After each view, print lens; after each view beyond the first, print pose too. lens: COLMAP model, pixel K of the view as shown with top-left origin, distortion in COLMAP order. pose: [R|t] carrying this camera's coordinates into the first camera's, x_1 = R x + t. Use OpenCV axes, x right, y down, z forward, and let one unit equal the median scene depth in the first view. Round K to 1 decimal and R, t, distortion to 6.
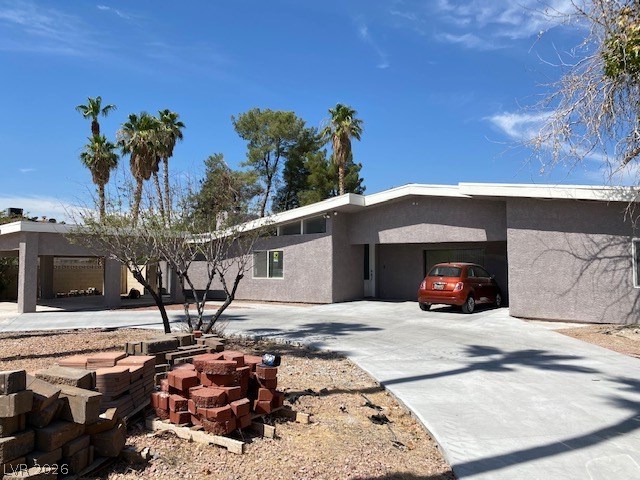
lens RADIAL K [[495.0, 0, 320.0], [0, 495.0, 238.4], [0, 0, 1]] dist [0.046139, -0.050628]
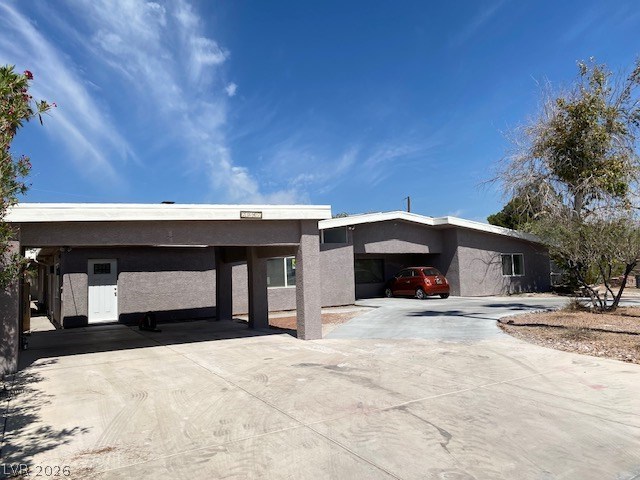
lens RADIAL K [[495.0, 0, 315.2], [0, 495.0, 239.2], [0, 0, 1]] dist [0.046139, -0.050628]
pose [[0.328814, 0.053836, 0.942859, -1.183495], [-0.016370, 0.998549, -0.051307, 0.044096], [-0.944253, 0.001436, 0.329218, 0.758417]]
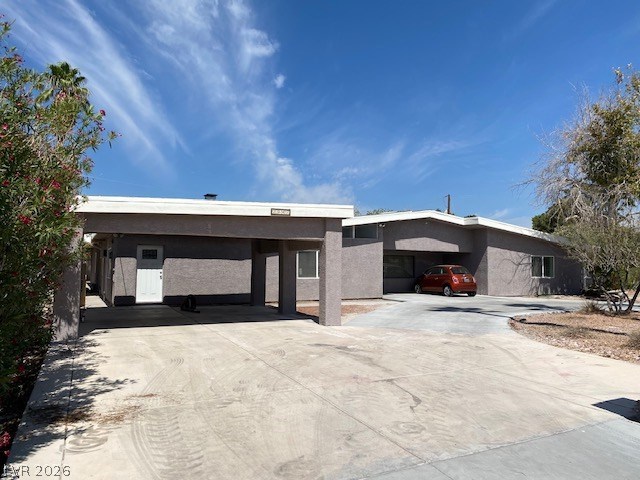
lens RADIAL K [[495.0, 0, 325.1], [0, 495.0, 241.4], [0, 0, 1]] dist [0.046139, -0.050628]
pose [[0.387962, 0.050696, 0.920280, -1.238198], [-0.057825, 0.997858, -0.030592, 0.042131], [-0.919860, -0.041346, 0.390063, 0.709902]]
